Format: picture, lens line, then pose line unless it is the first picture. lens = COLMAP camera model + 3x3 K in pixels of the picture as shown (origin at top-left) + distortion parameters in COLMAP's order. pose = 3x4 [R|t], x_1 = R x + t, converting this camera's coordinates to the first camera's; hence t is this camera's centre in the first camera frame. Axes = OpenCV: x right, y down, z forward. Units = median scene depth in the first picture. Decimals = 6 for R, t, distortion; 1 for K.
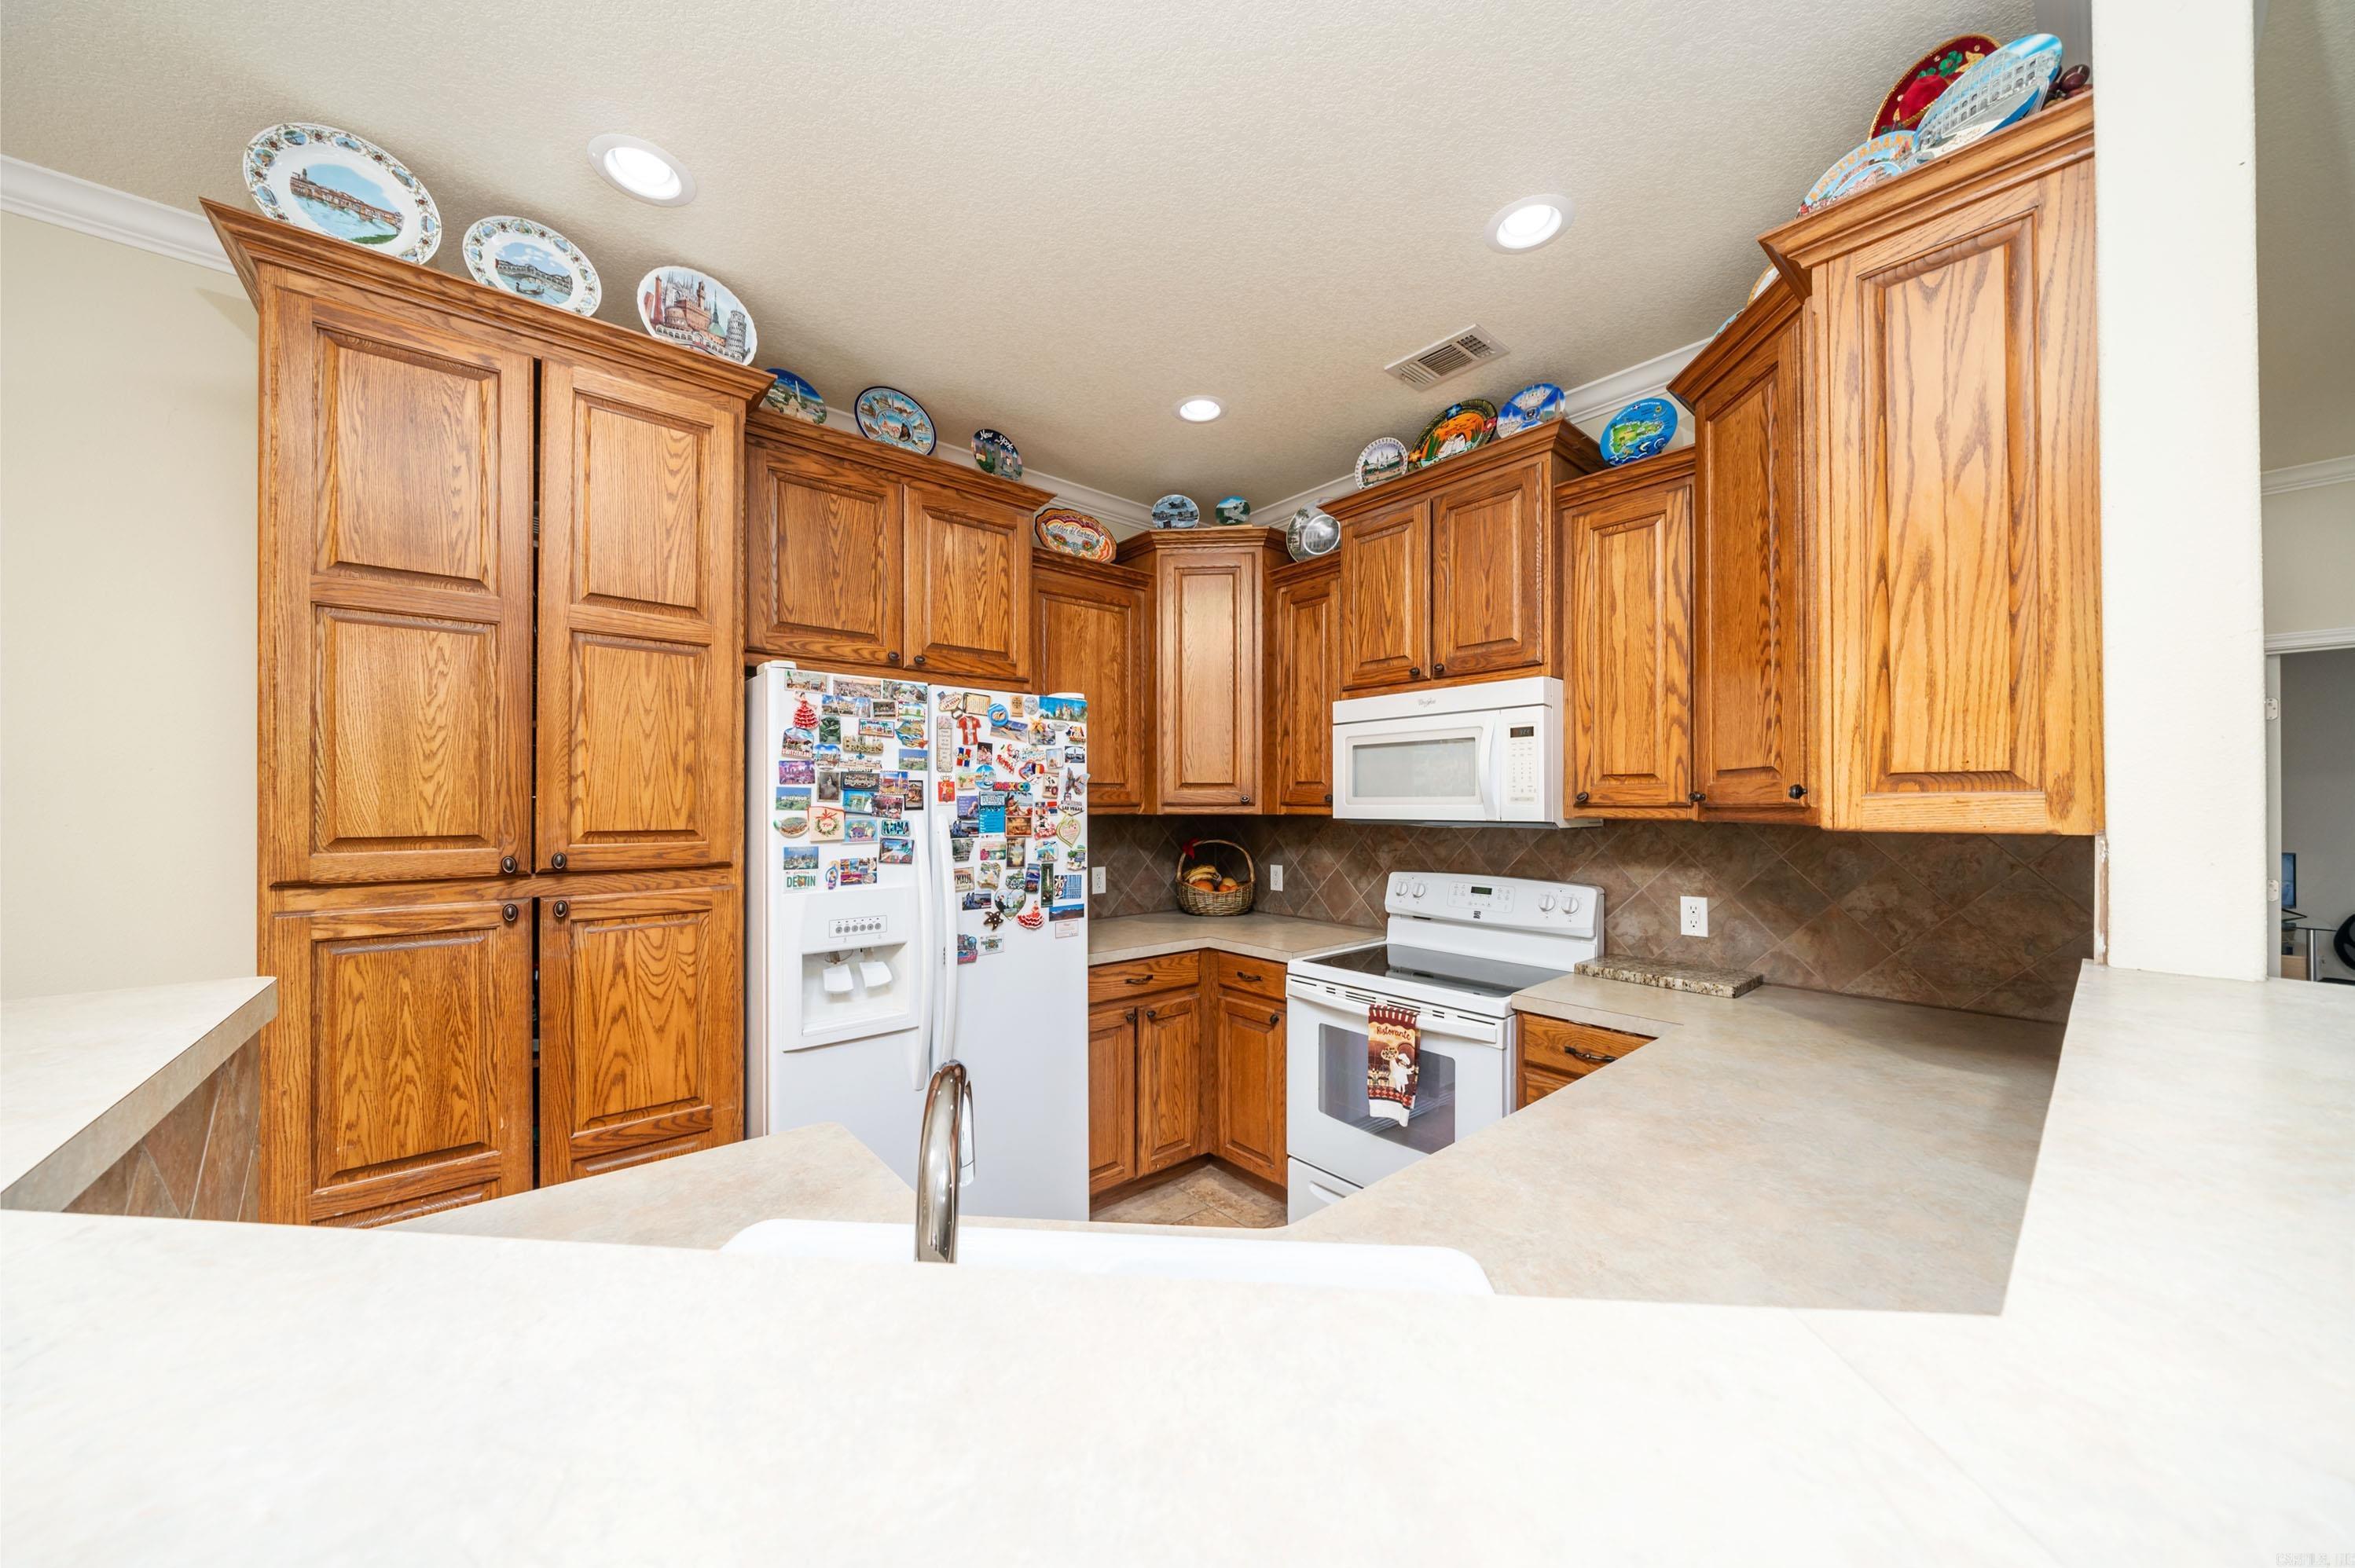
lens RADIAL K [[808.4, 0, 1175.4], [0, 808.4, 804.6], [0, 0, 1]] dist [-0.005484, 0.000065]
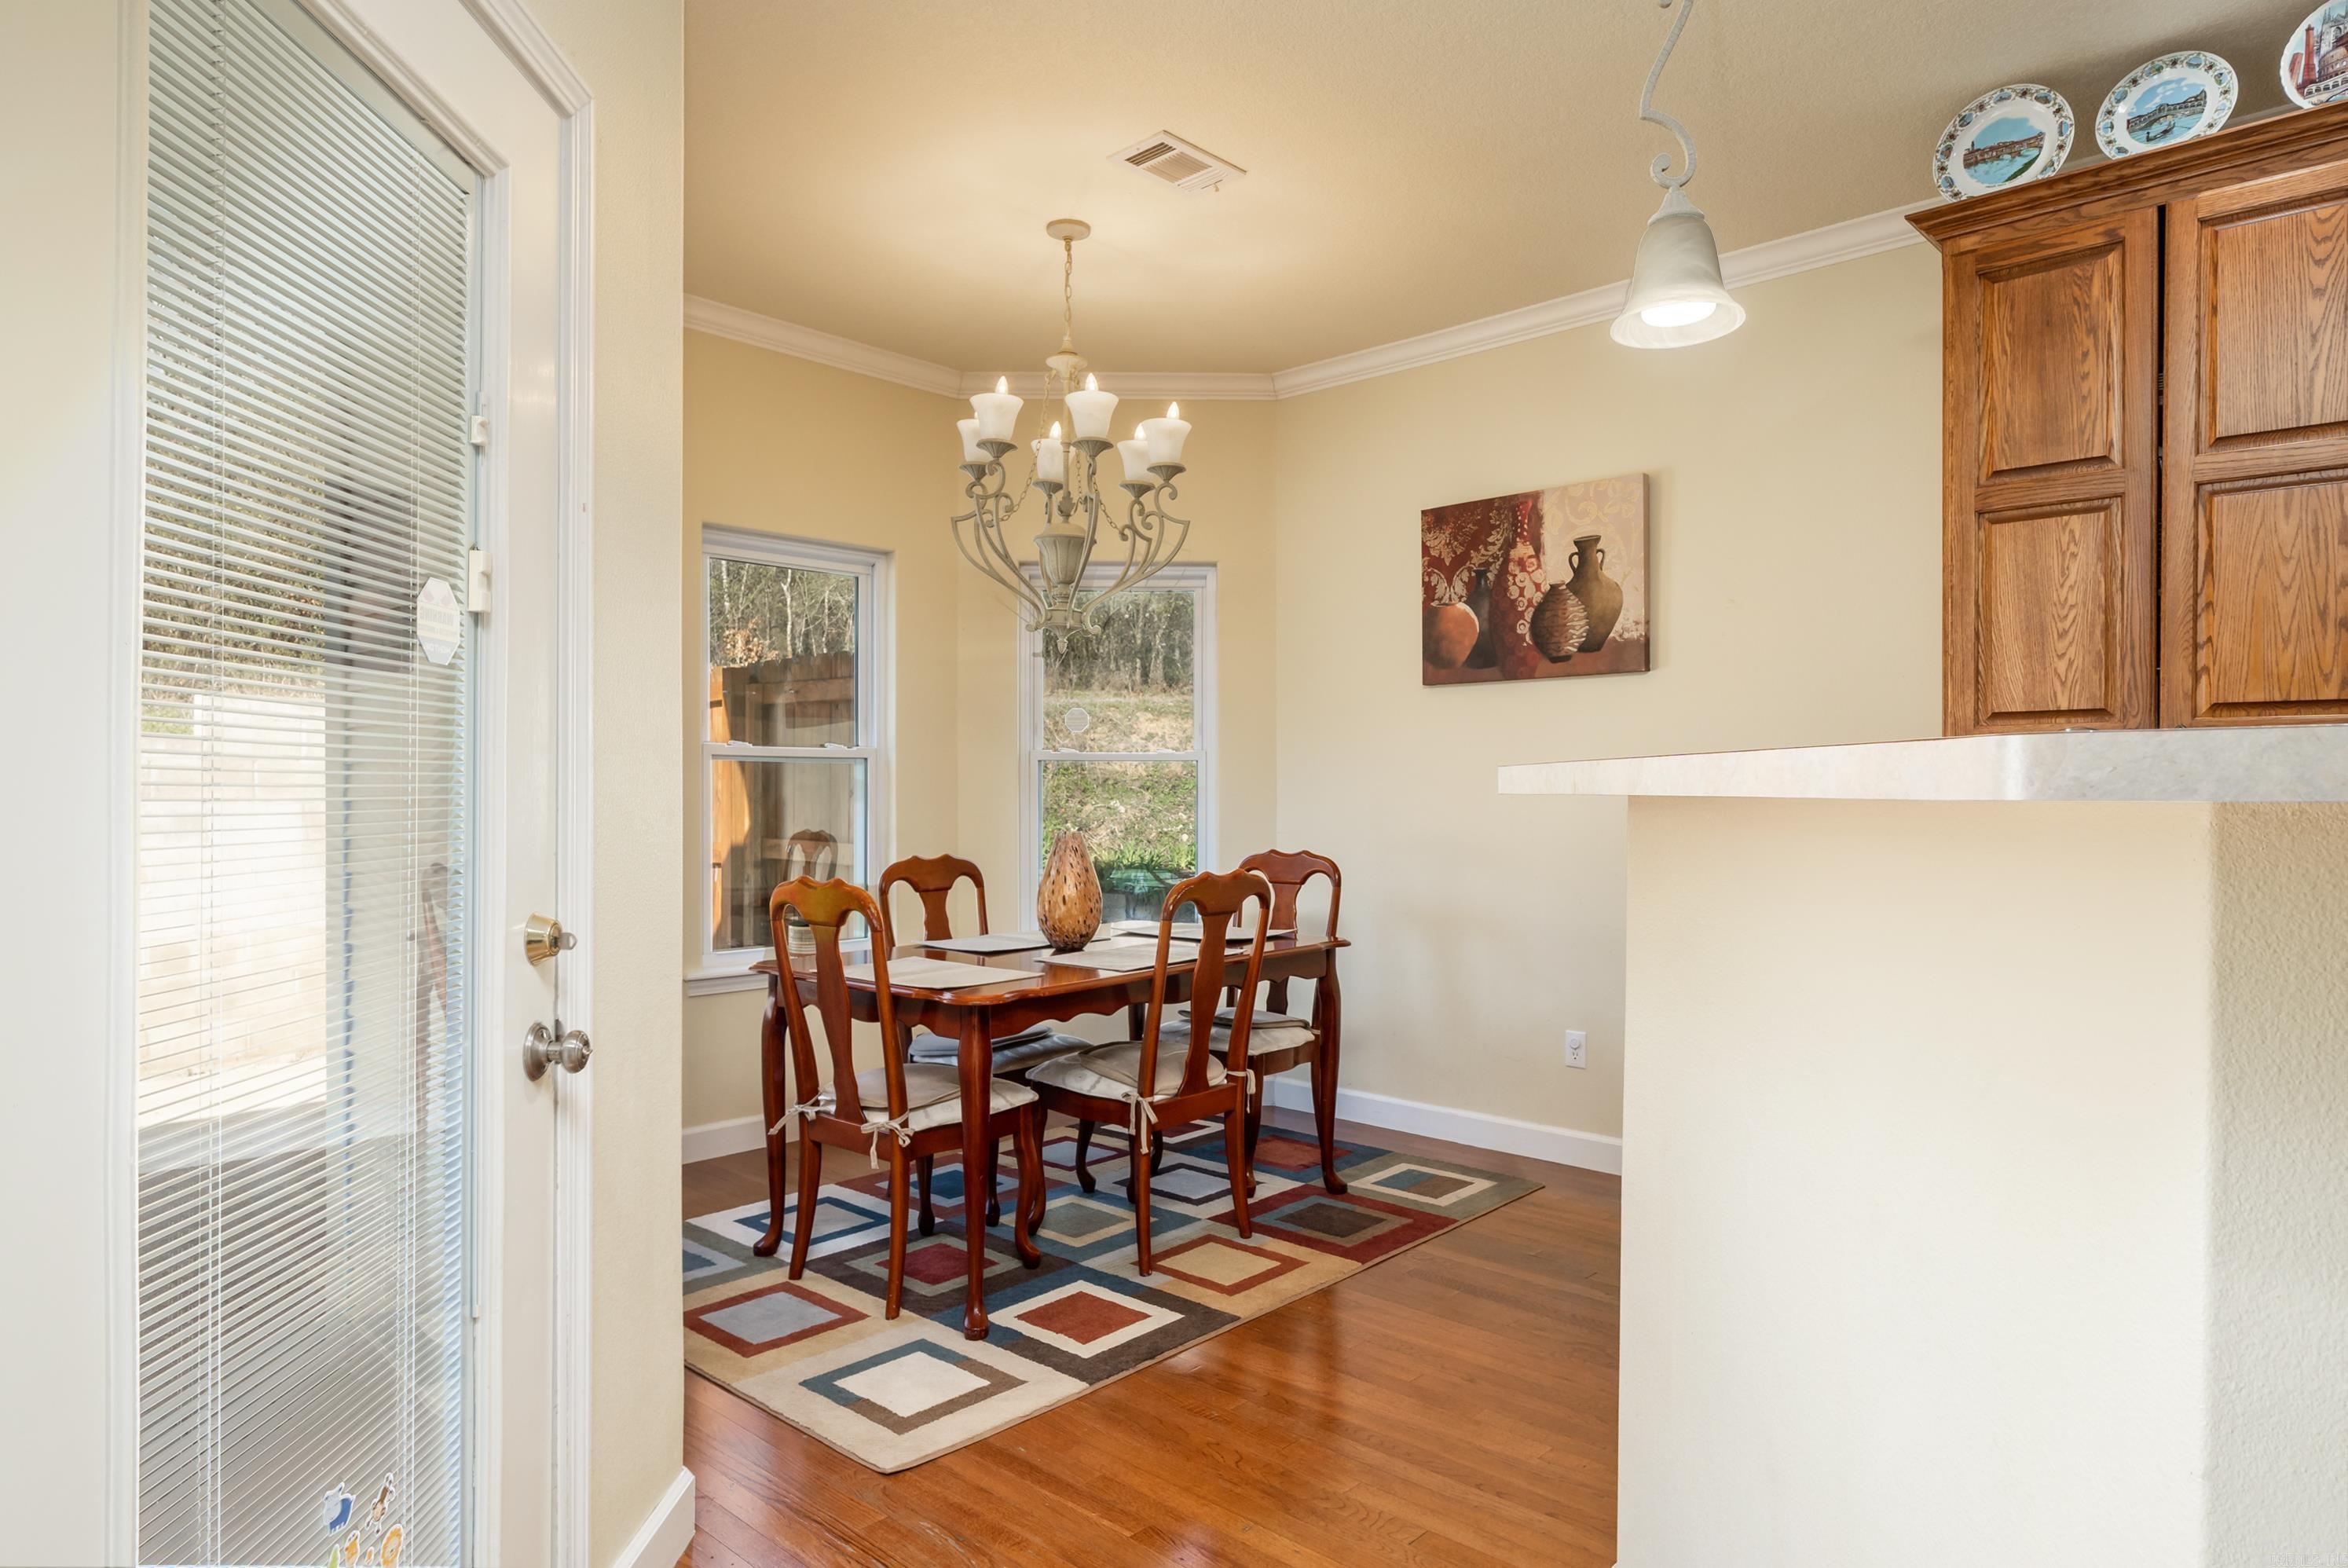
lens RADIAL K [[1368.4, 0, 1178.1], [0, 1368.4, 796.2], [0, 0, 1]] dist [-0.000269, -0.000623]
pose [[0.114434, 0.007613, -0.993402, 0.665826], [0.002695, 0.999965, 0.007974, 0.122952], [0.993427, -0.003590, 0.114410, -0.331632]]
